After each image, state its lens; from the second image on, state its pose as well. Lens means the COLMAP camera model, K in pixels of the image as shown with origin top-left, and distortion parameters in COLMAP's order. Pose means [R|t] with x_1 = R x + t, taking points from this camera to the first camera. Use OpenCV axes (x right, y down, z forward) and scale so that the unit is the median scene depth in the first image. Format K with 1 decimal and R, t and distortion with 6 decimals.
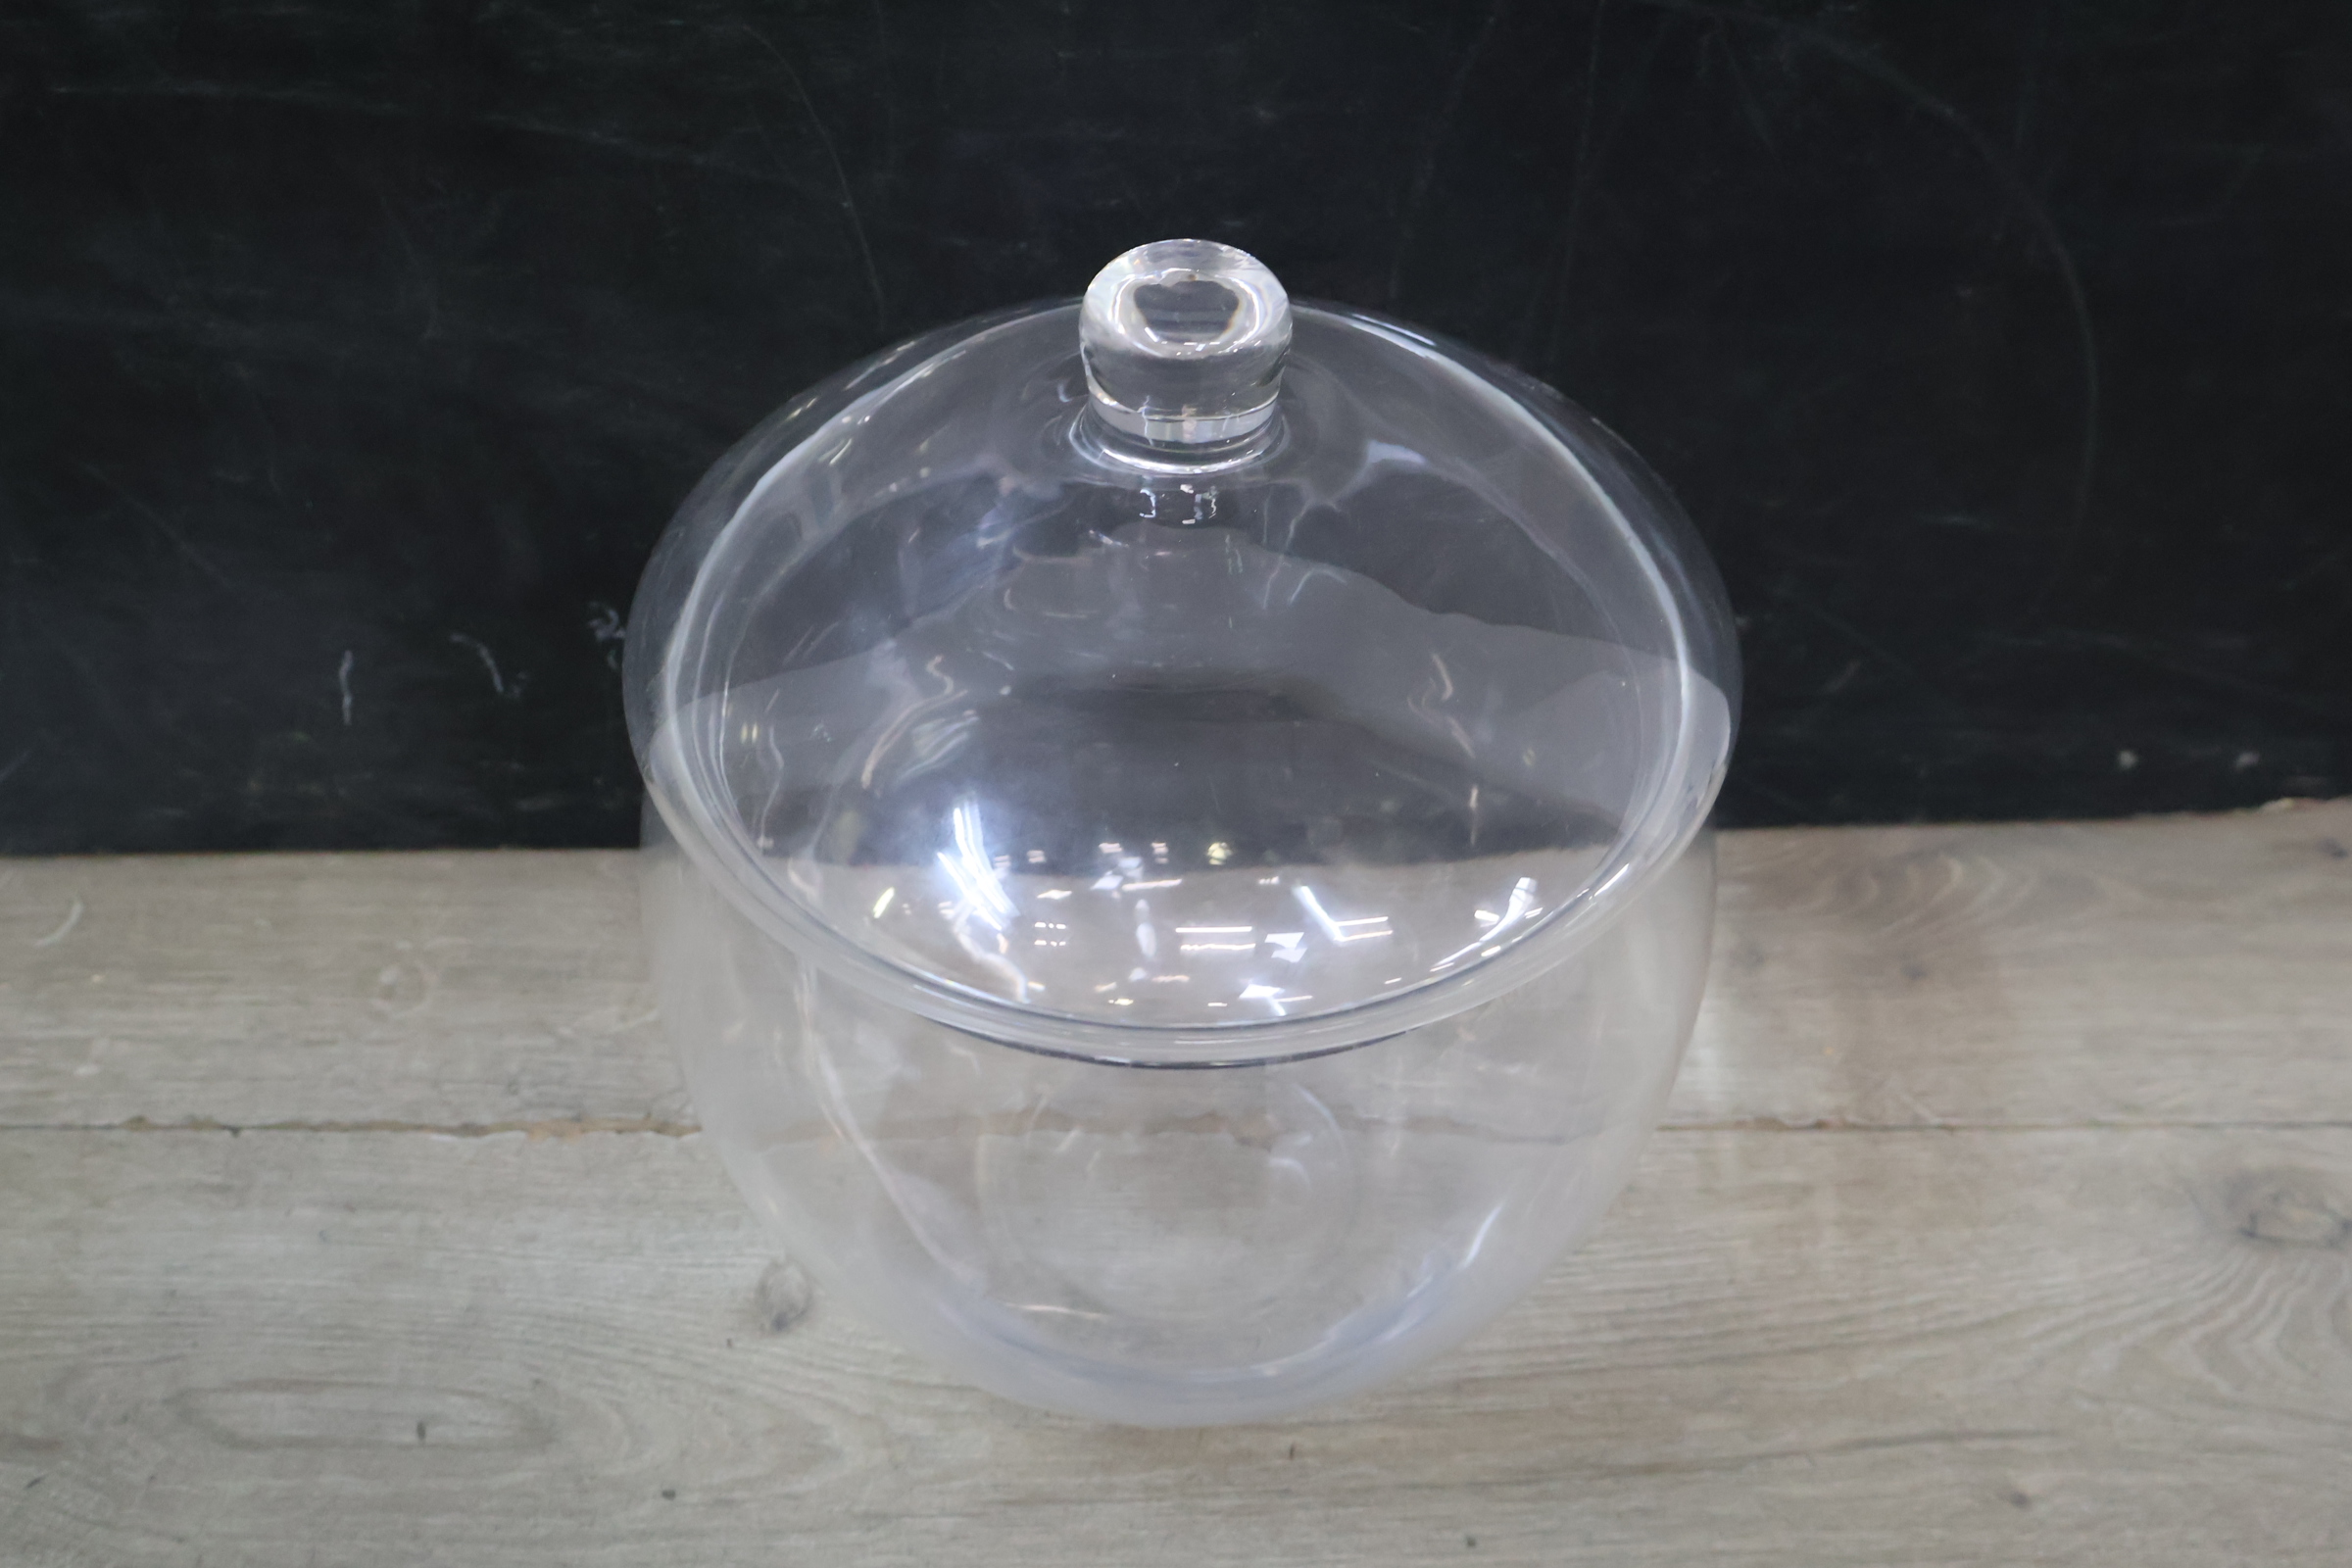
lens RADIAL K [[2357.2, 0, 1177.1], [0, 2357.2, 804.4], [0, 0, 1]] dist [0.004272, 0.000000]
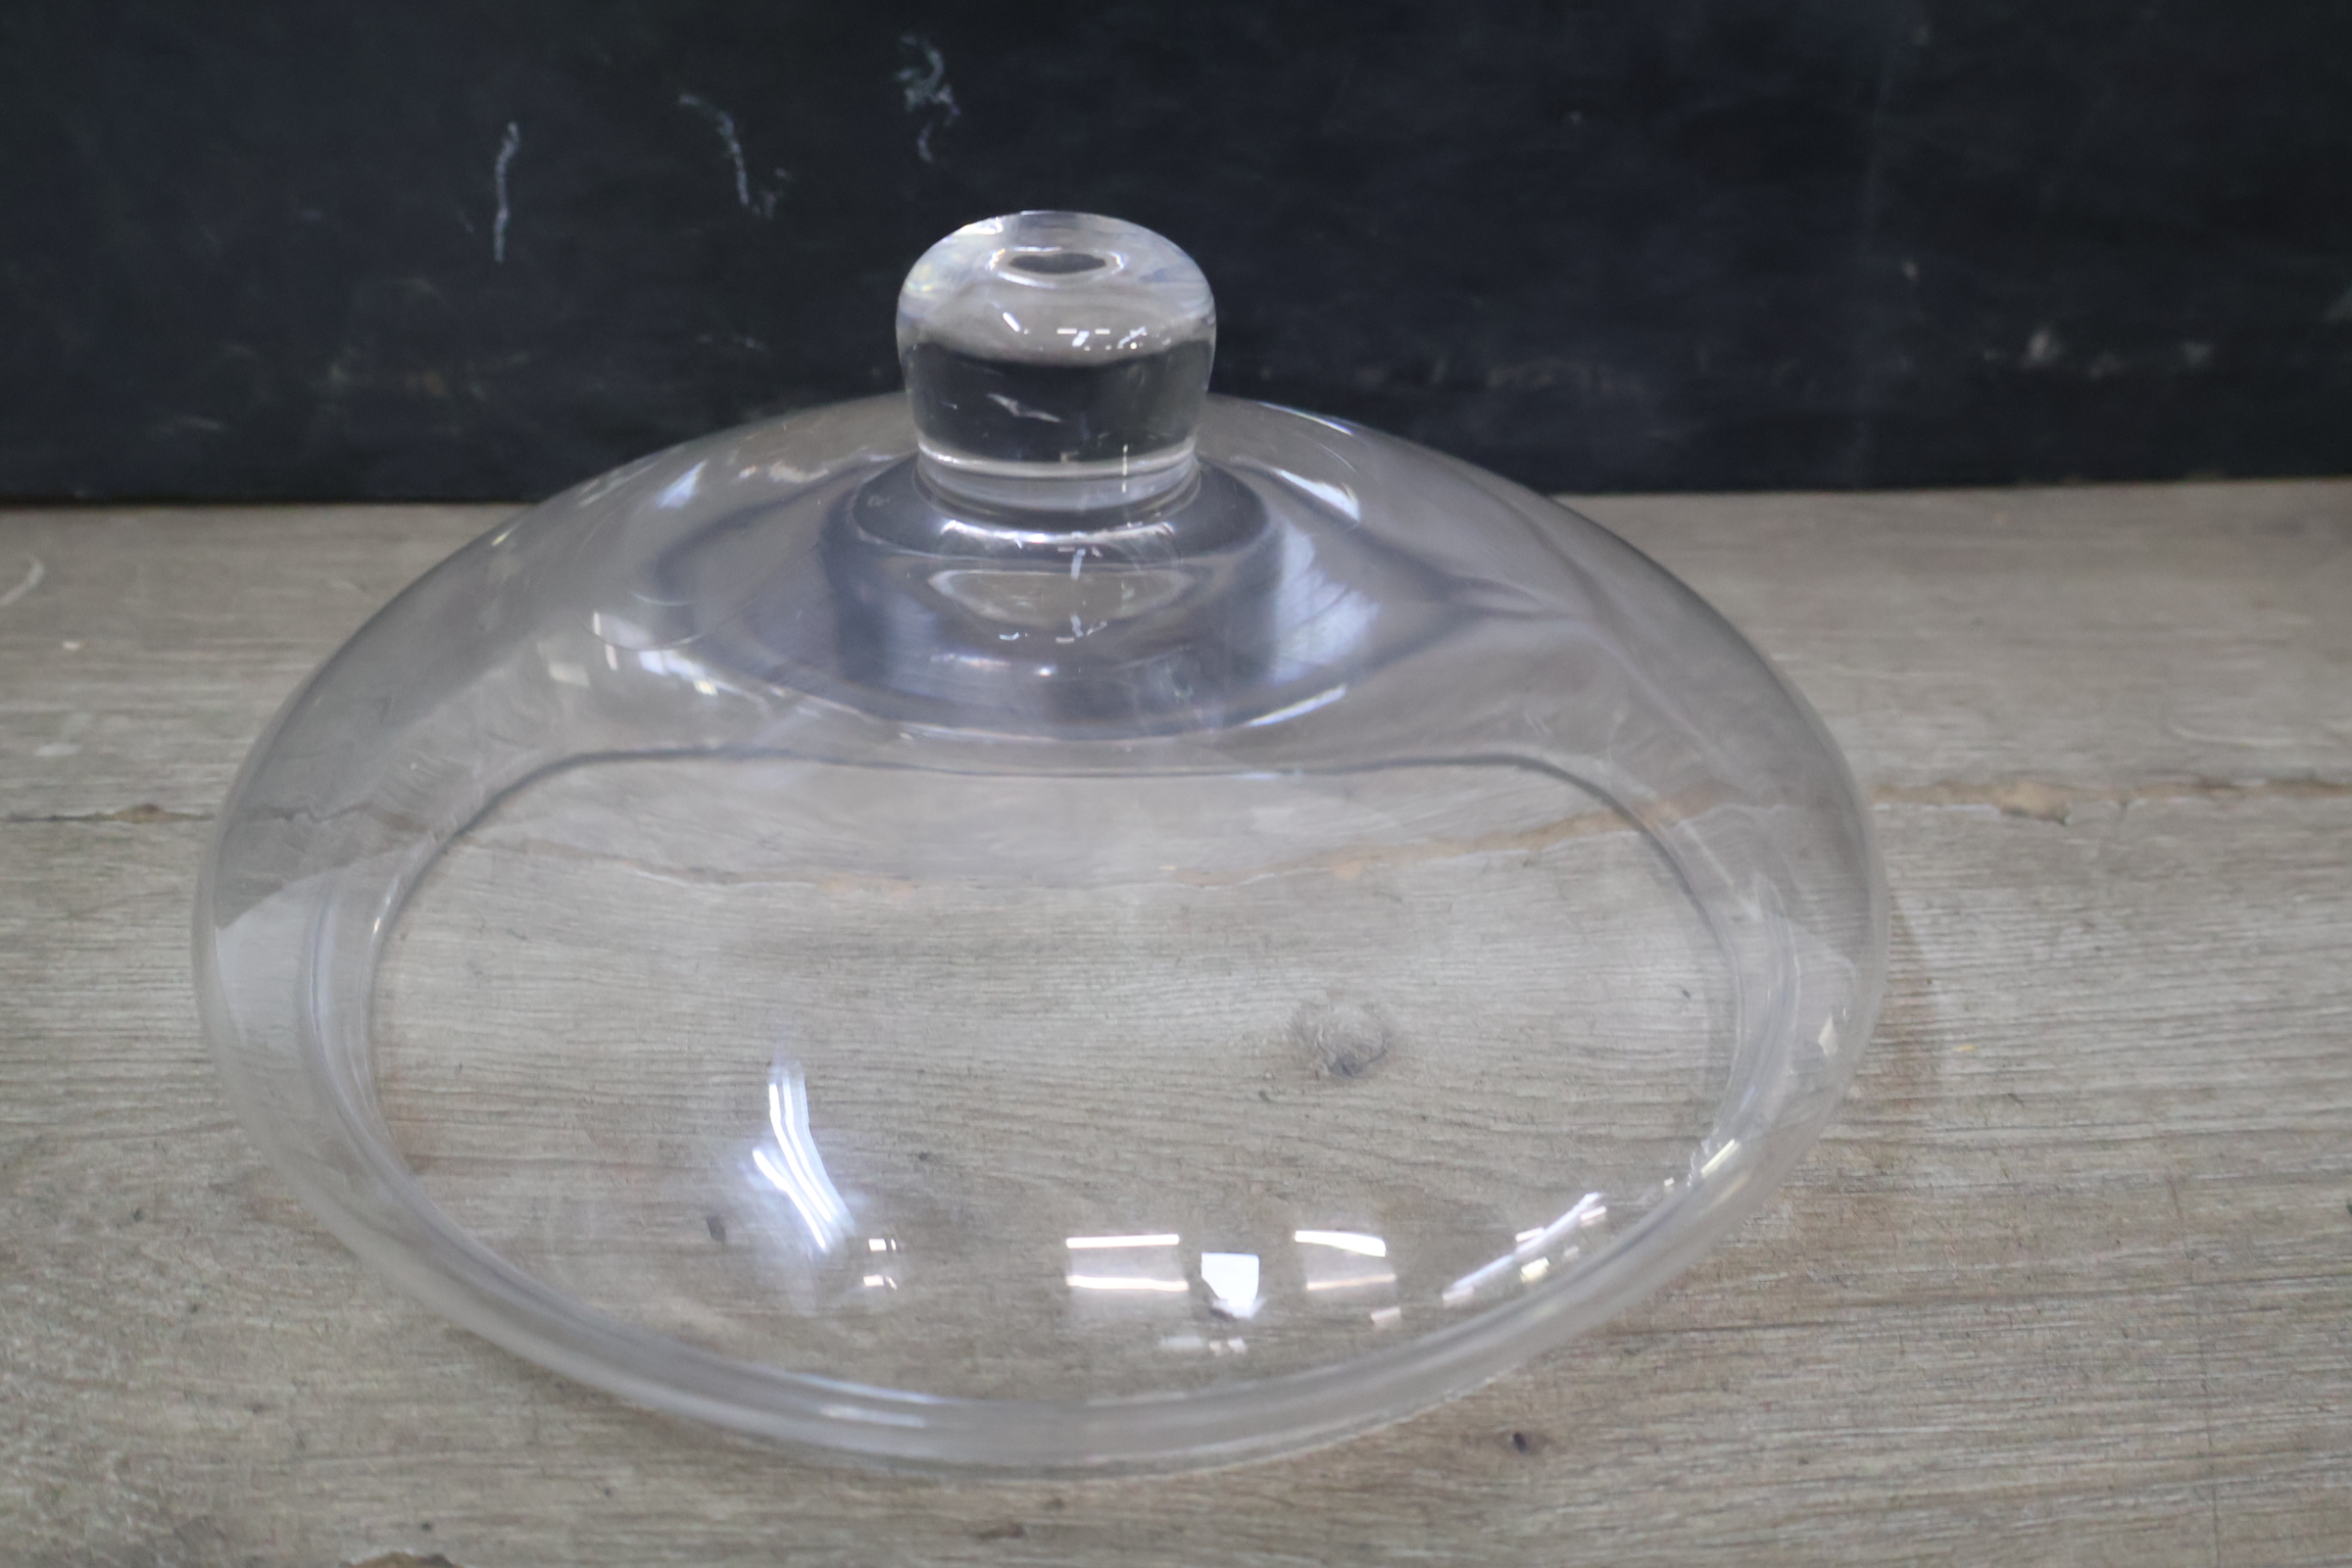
lens RADIAL K [[2357.2, 0, 1184.1], [0, 2357.2, 789.2], [0, 0, 1]] dist [0.004272, 0.000000]
pose [[0.997949, -0.012841, 0.062721, -0.246013], [0.023526, 0.984691, -0.172715, 0.260452], [-0.059542, 0.173836, 0.982973, 0.458052]]
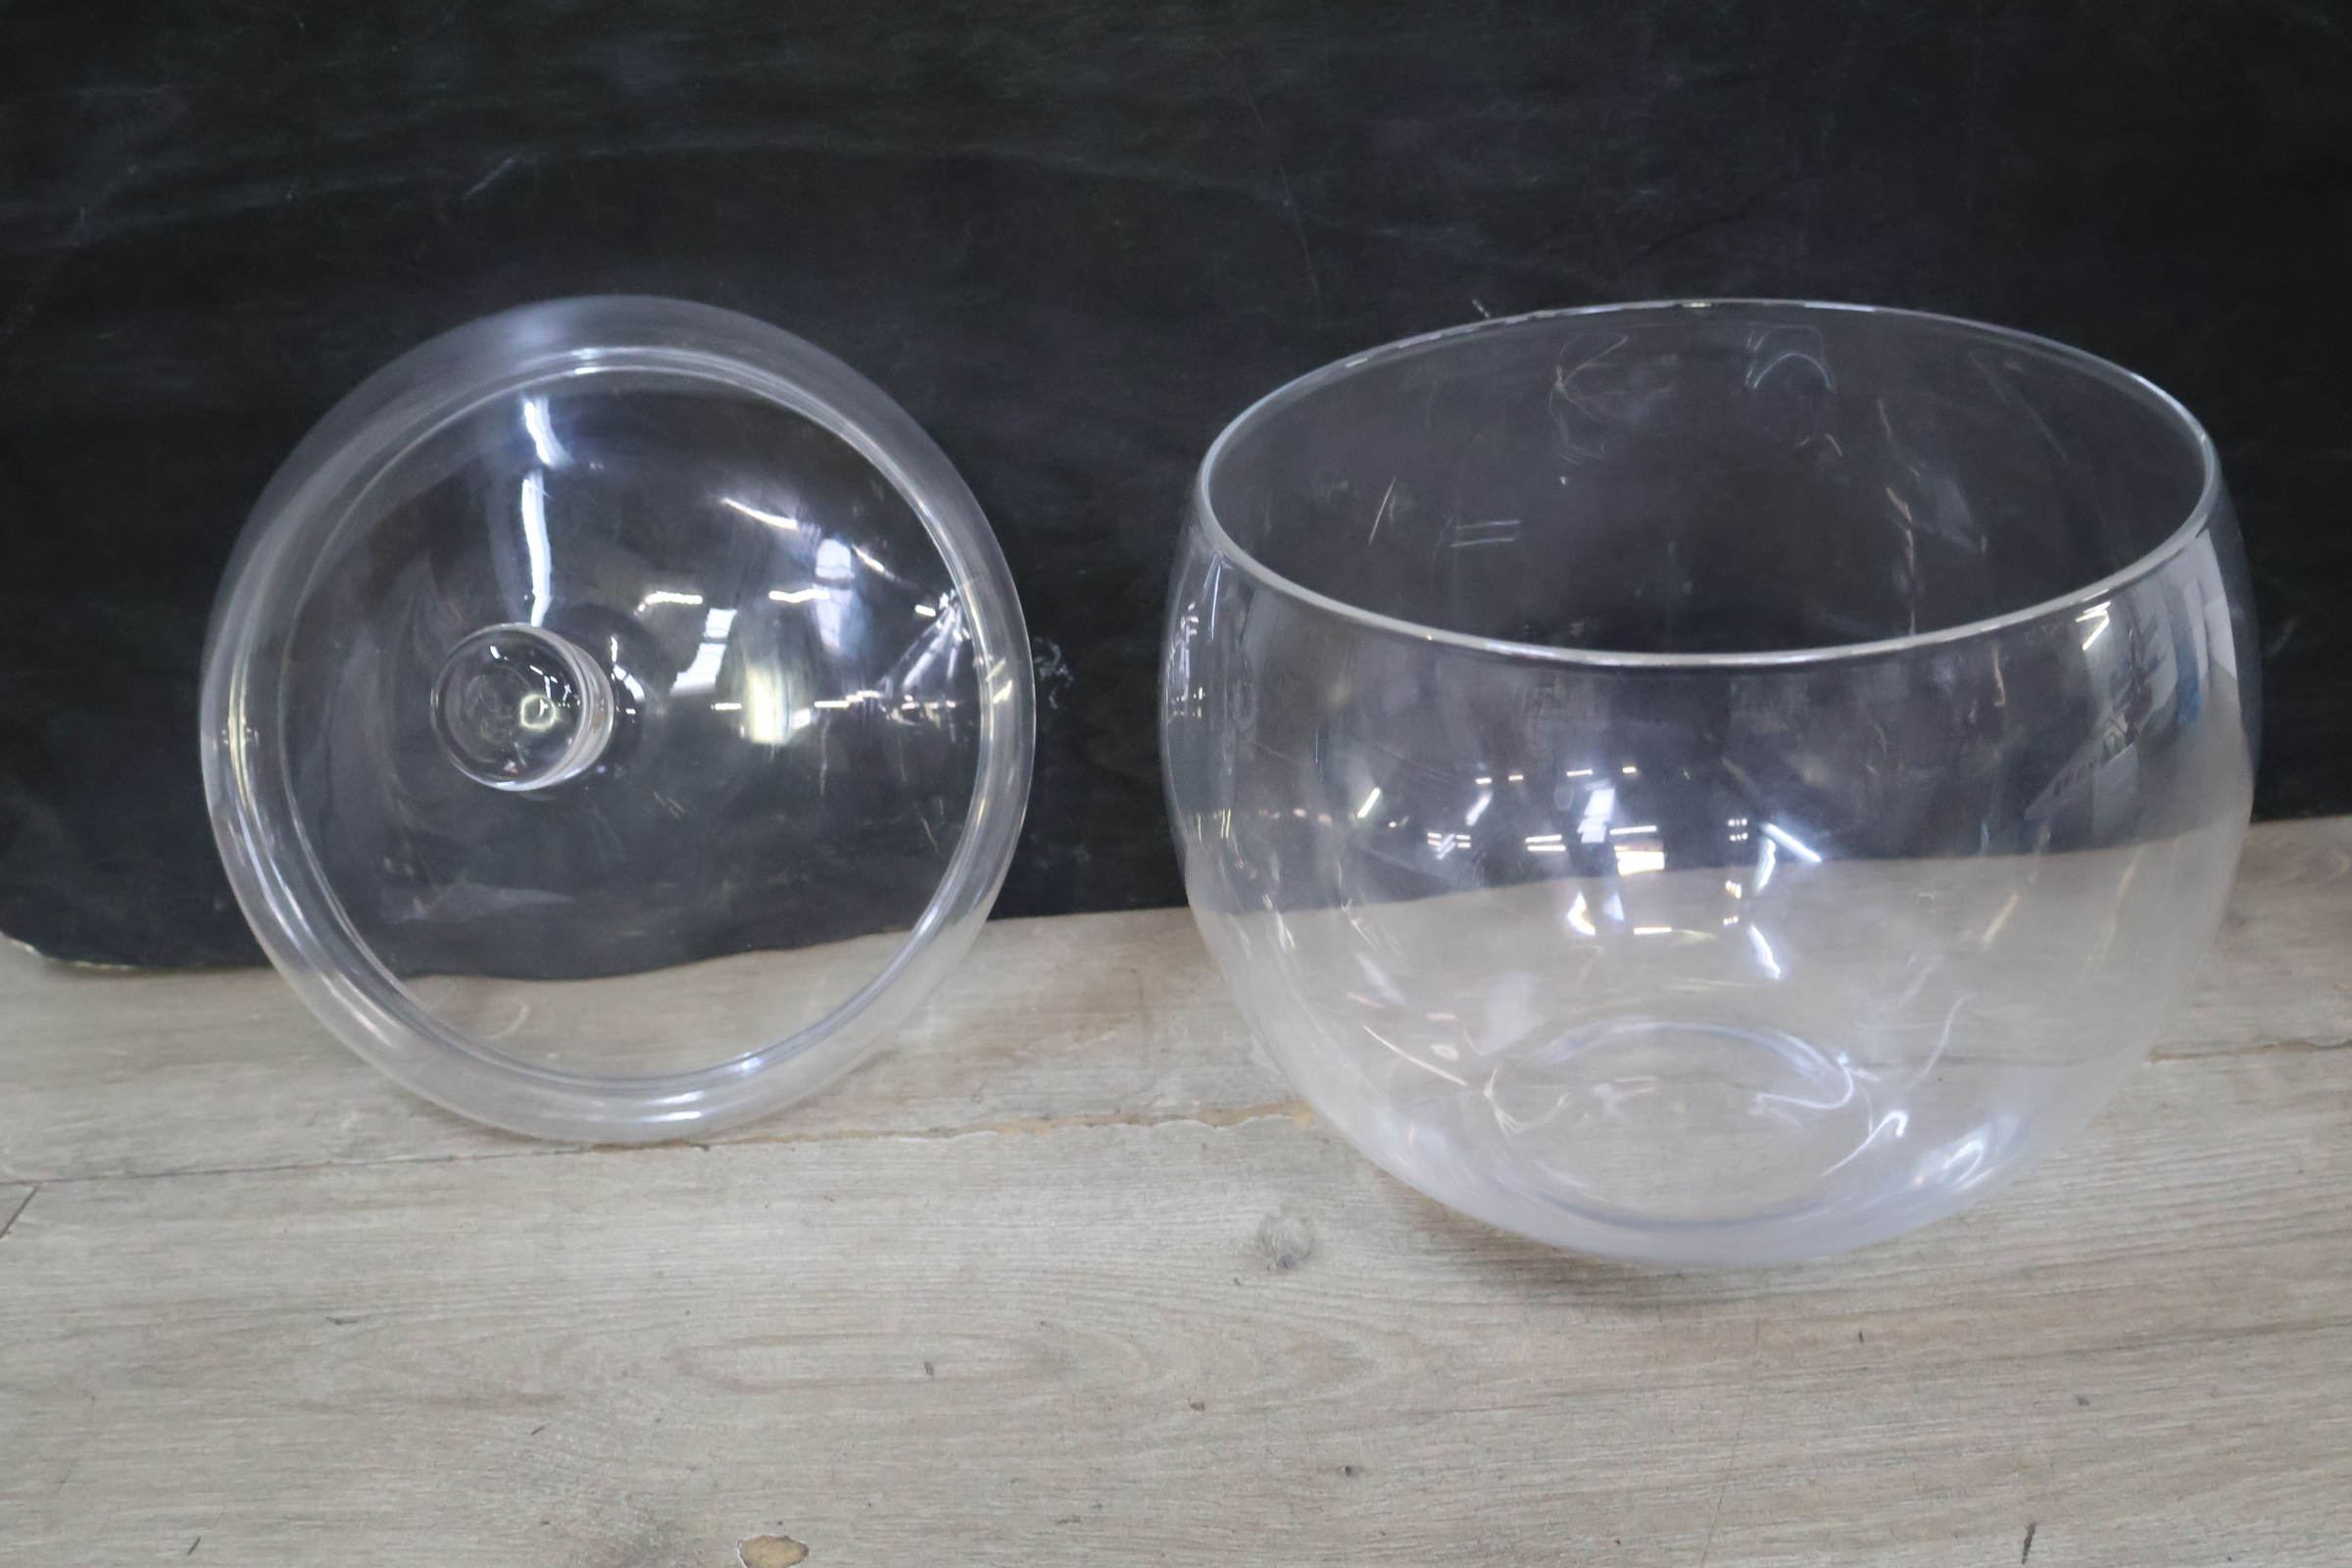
lens RADIAL K [[2357.2, 0, 1166.4], [0, 2357.2, 776.0], [0, 0, 1]] dist [0.004272, 0.000000]
pose [[0.995168, -0.069711, -0.069139, -0.140431], [0.047825, 0.959178, -0.278731, 0.302087], [0.085747, 0.274078, 0.957877, 0.028391]]
